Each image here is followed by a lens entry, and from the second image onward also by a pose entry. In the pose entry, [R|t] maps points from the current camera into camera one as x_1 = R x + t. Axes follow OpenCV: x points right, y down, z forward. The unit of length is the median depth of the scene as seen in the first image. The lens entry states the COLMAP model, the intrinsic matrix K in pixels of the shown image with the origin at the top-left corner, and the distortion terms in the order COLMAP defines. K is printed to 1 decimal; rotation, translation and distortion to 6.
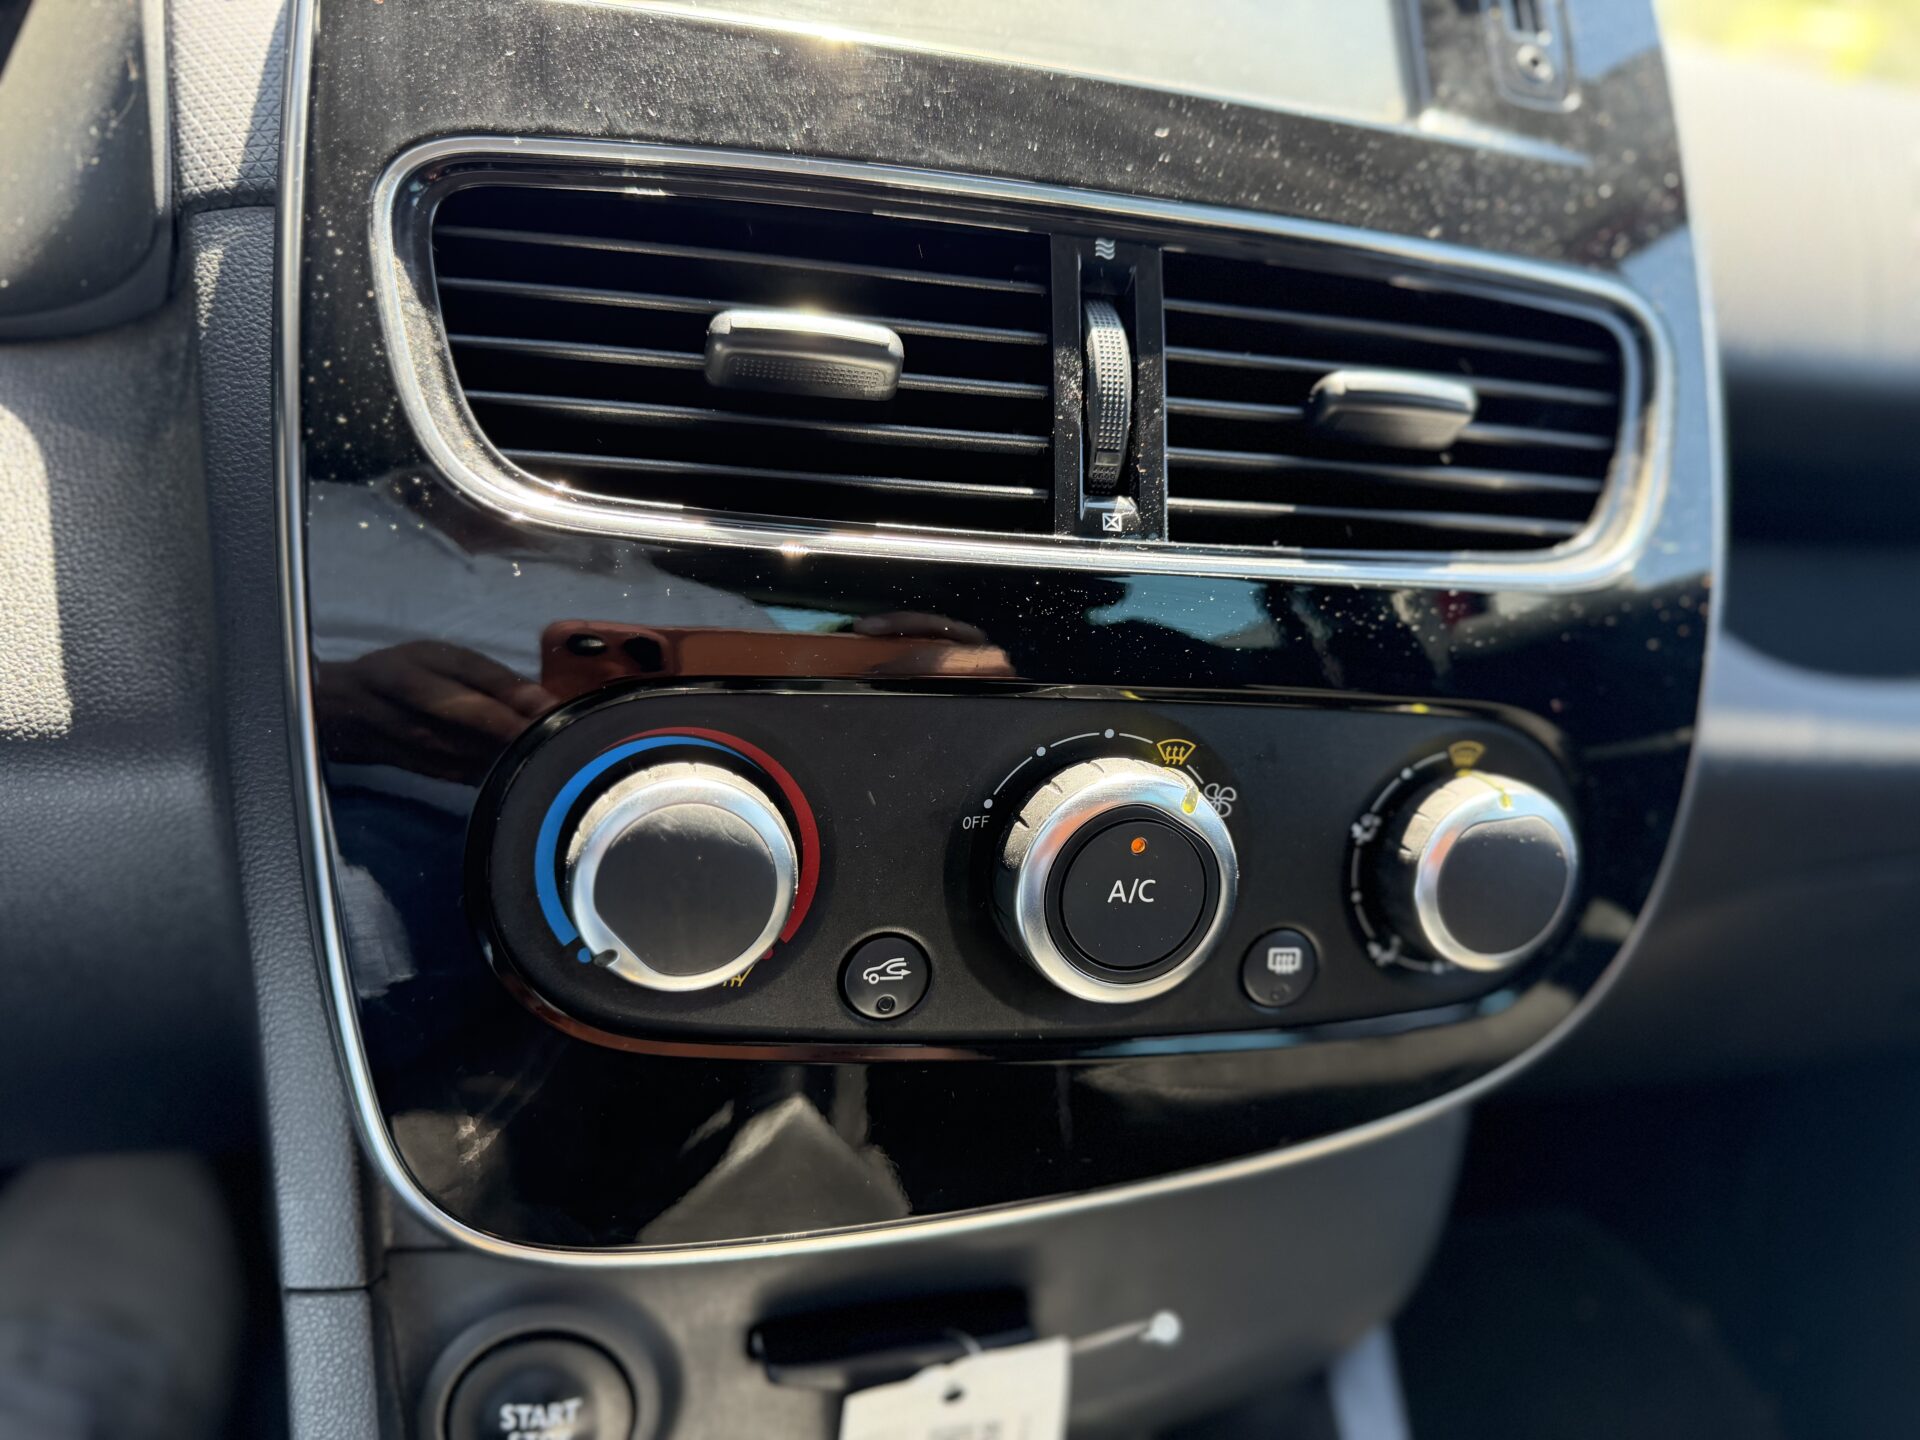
lens RADIAL K [[1532.8, 0, 940.5], [0, 1532.8, 679.1], [0, 0, 1]] dist [-0.008432, -0.006302]
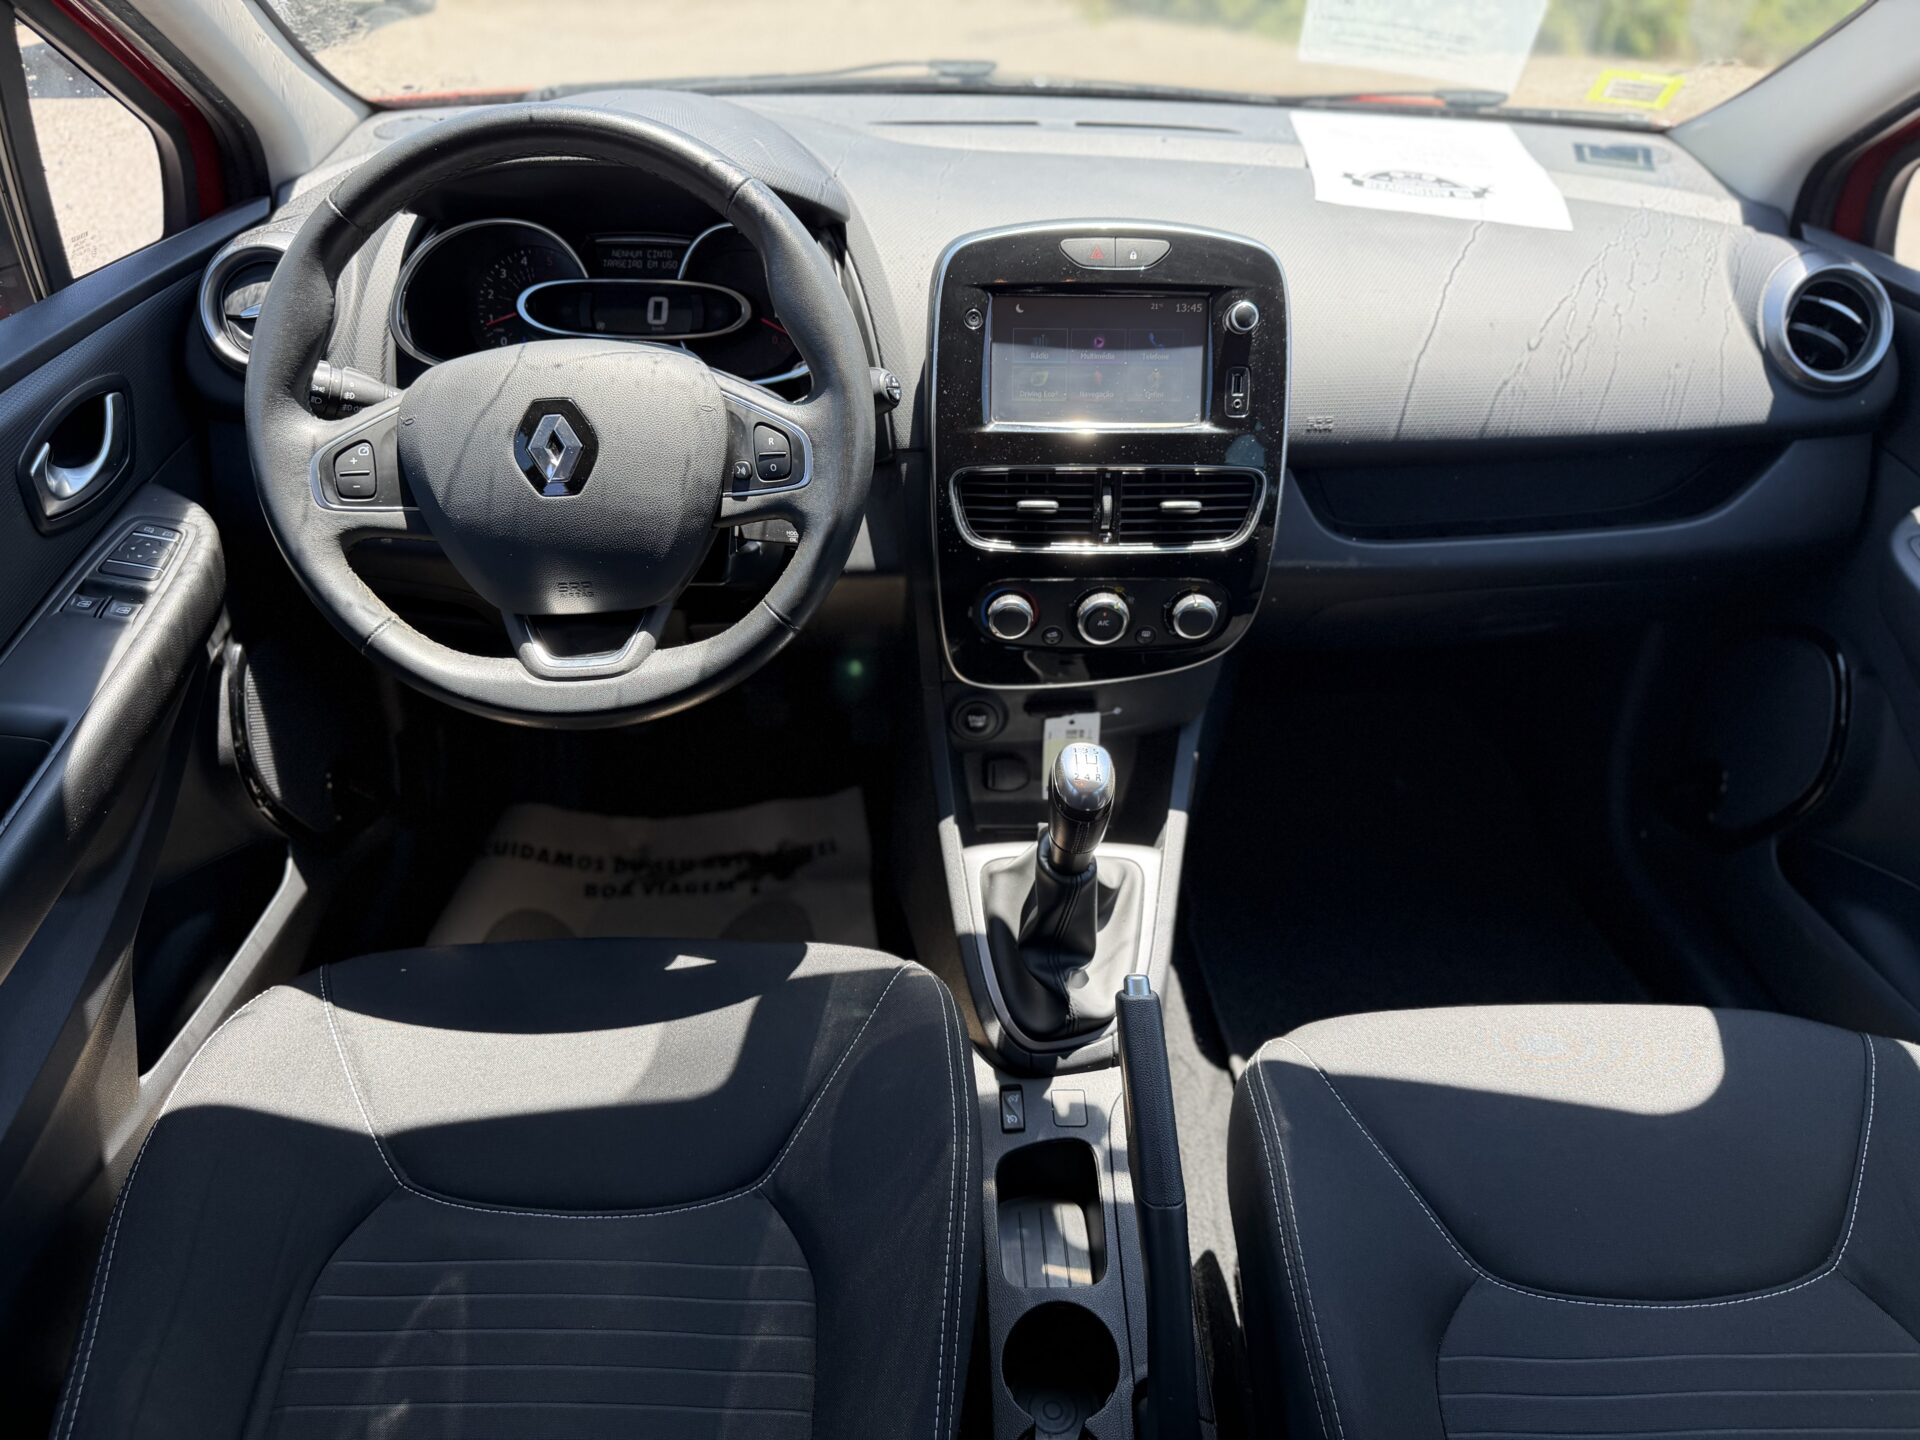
lens RADIAL K [[1327.3, 0, 951.5], [0, 1327.3, 715.8], [0, 0, 1]] dist [0.038863, -0.066379]
pose [[0.977336, 0.070523, -0.199603, 0.456106], [0.008774, 0.928576, 0.371039, -1.014680], [0.211514, -0.364381, 0.906912, -2.650773]]
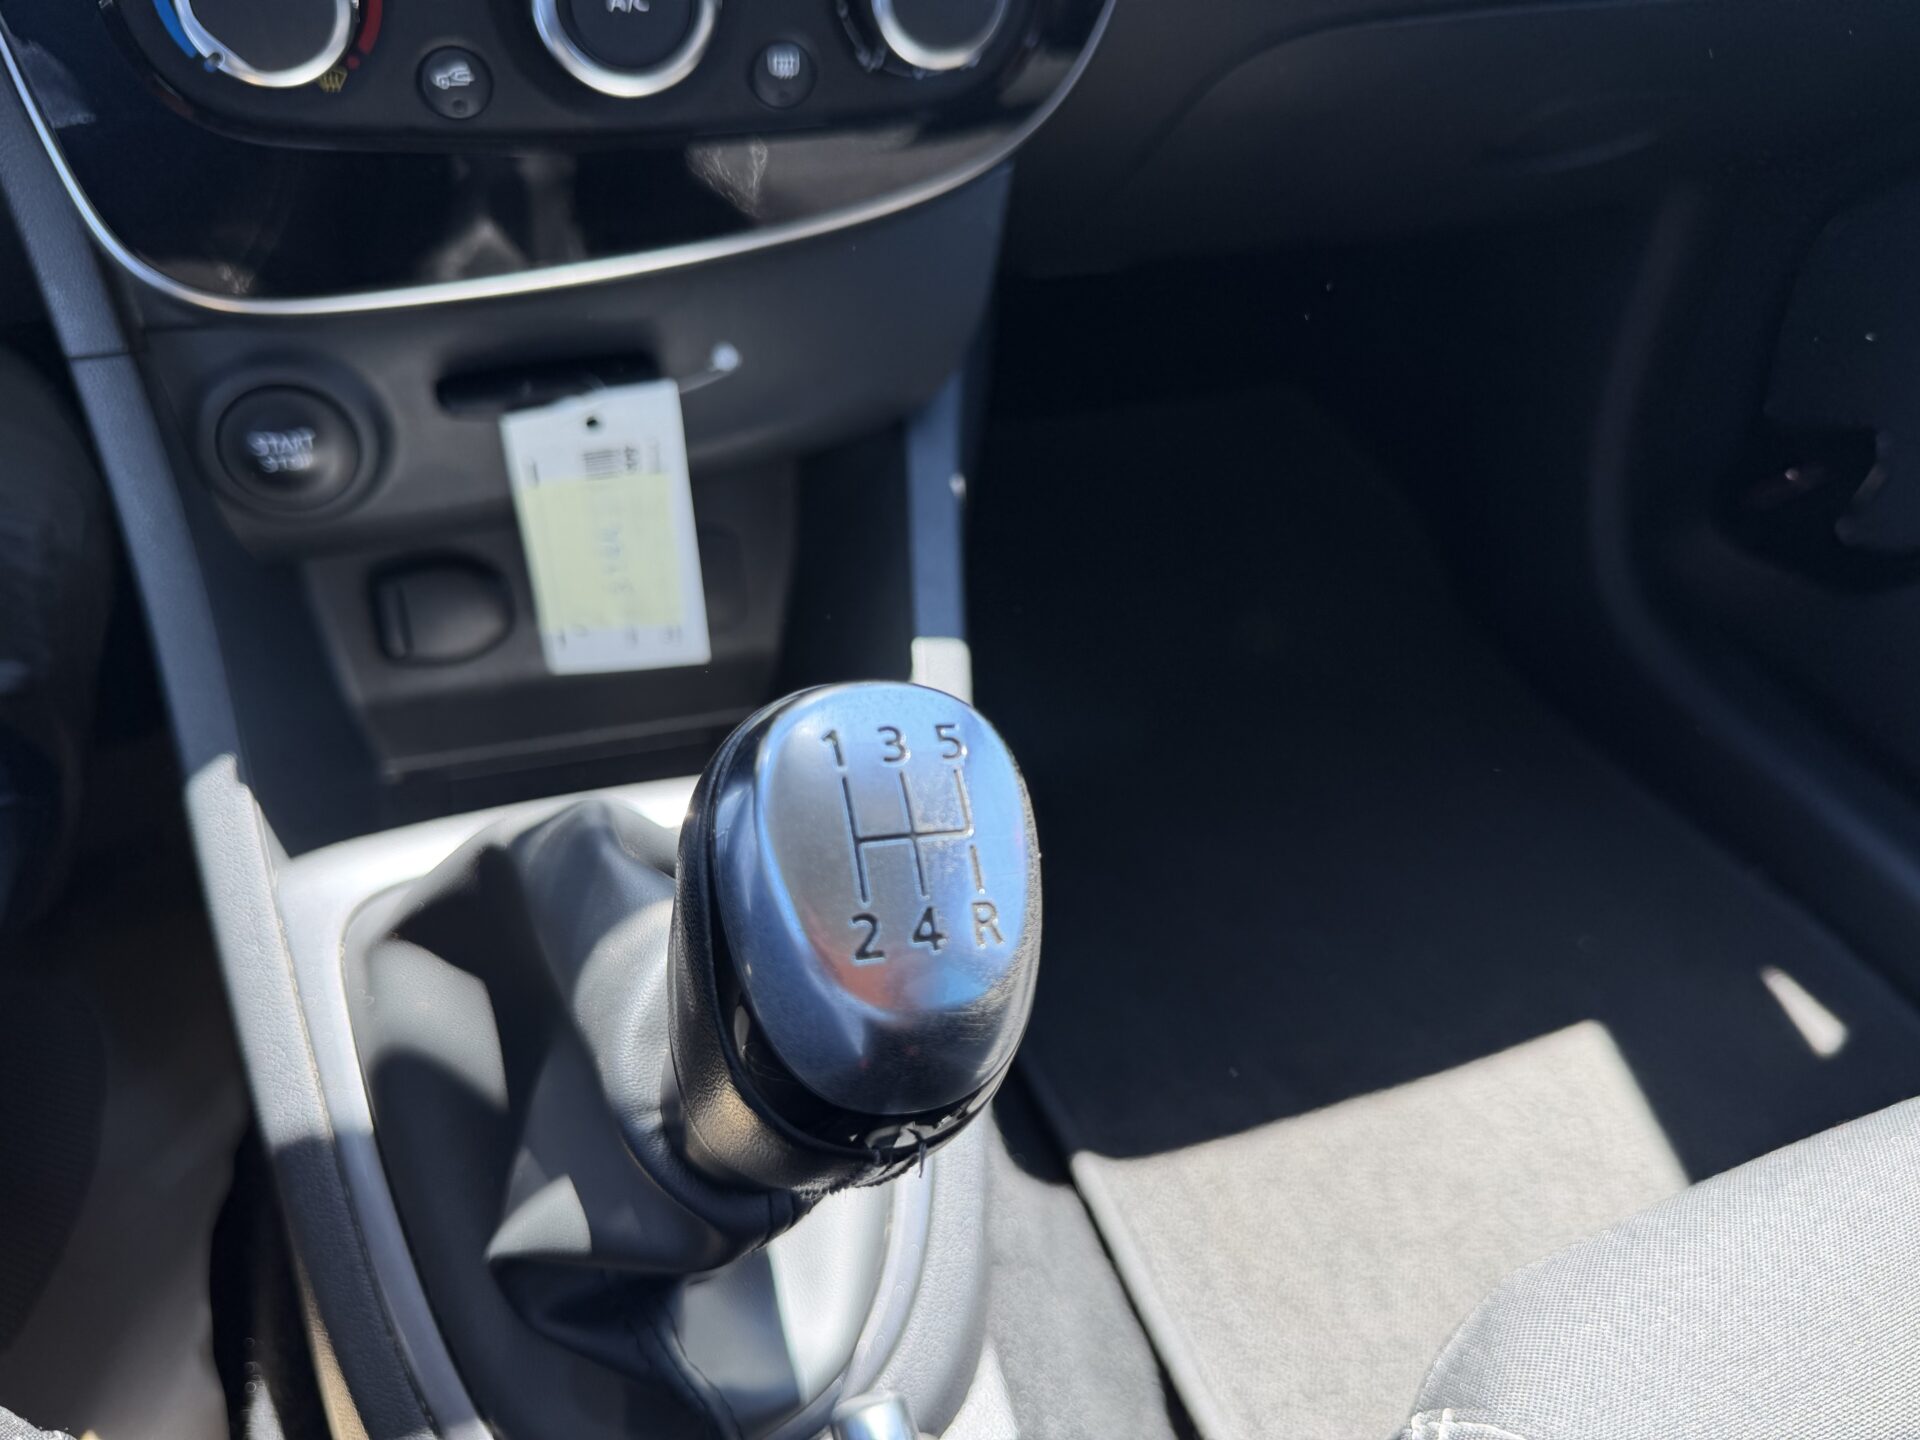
lens RADIAL K [[1532.8, 0, 940.5], [0, 1532.8, 679.1], [0, 0, 1]] dist [-0.008432, -0.006302]
pose [[0.997368, -0.057728, 0.043875, 0.274383], [0.032504, 0.896851, 0.441137, 0.082433], [-0.064815, -0.438550, 0.896367, -0.405712]]
